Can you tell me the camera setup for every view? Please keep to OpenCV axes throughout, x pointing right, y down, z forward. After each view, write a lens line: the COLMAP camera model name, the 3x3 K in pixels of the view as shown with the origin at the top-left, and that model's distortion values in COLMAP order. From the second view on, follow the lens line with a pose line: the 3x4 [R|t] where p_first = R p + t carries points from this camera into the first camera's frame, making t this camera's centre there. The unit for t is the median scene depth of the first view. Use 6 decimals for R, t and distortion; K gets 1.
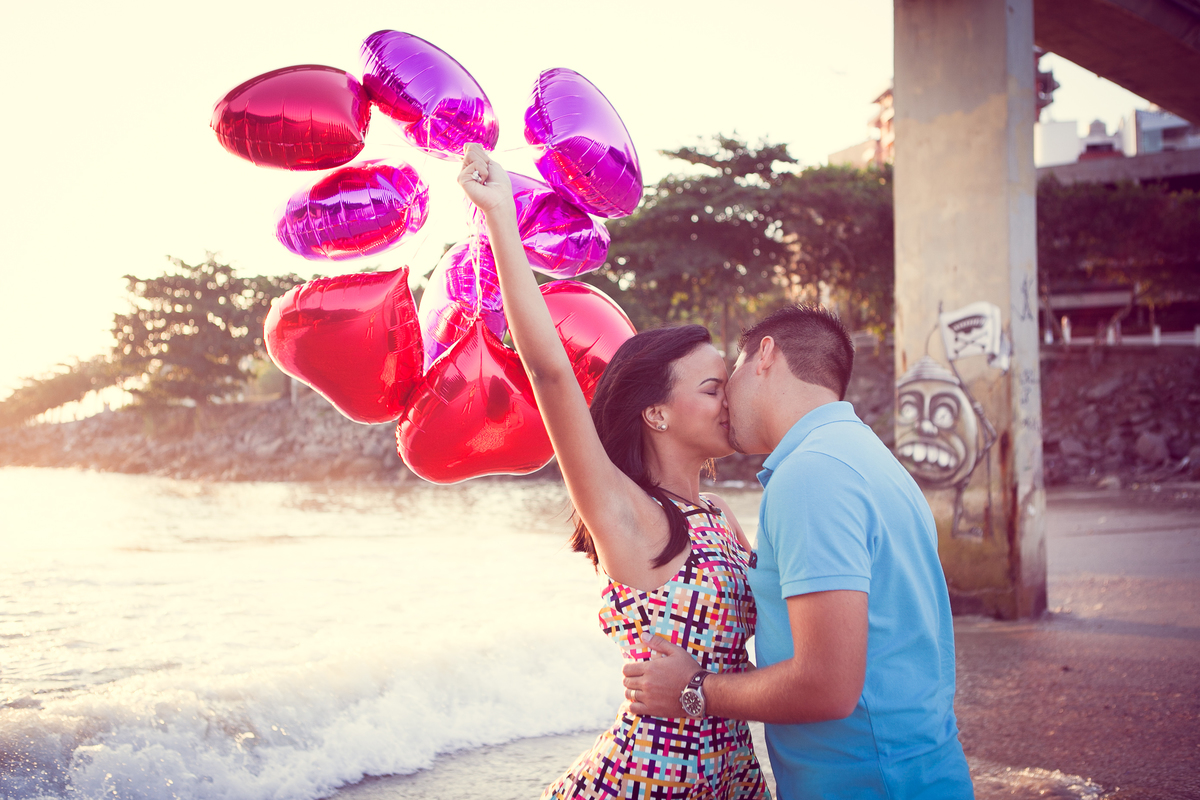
lens RADIAL K [[1236.4, 0, 600.0], [0, 1236.4, 400.0], [0, 0, 1]] dist [-0.019772, -0.003881]
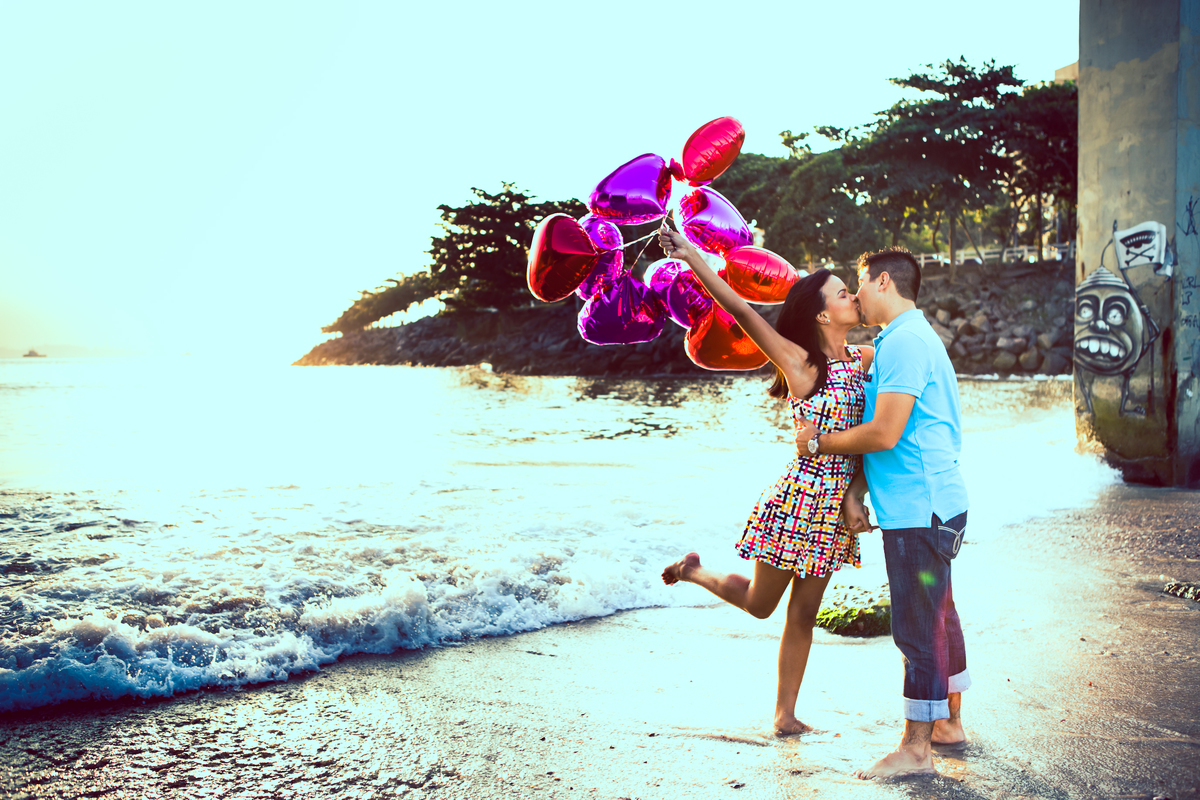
lens RADIAL K [[1086.1, 0, 600.0], [0, 1086.1, 400.0], [0, 0, 1]] dist [-0.011009, 0.008875]
pose [[0.976129, 0.004384, -0.217149, 0.014794], [0.014835, 0.996116, 0.086796, -0.004538], [0.216686, -0.087946, 0.972272, -0.151809]]
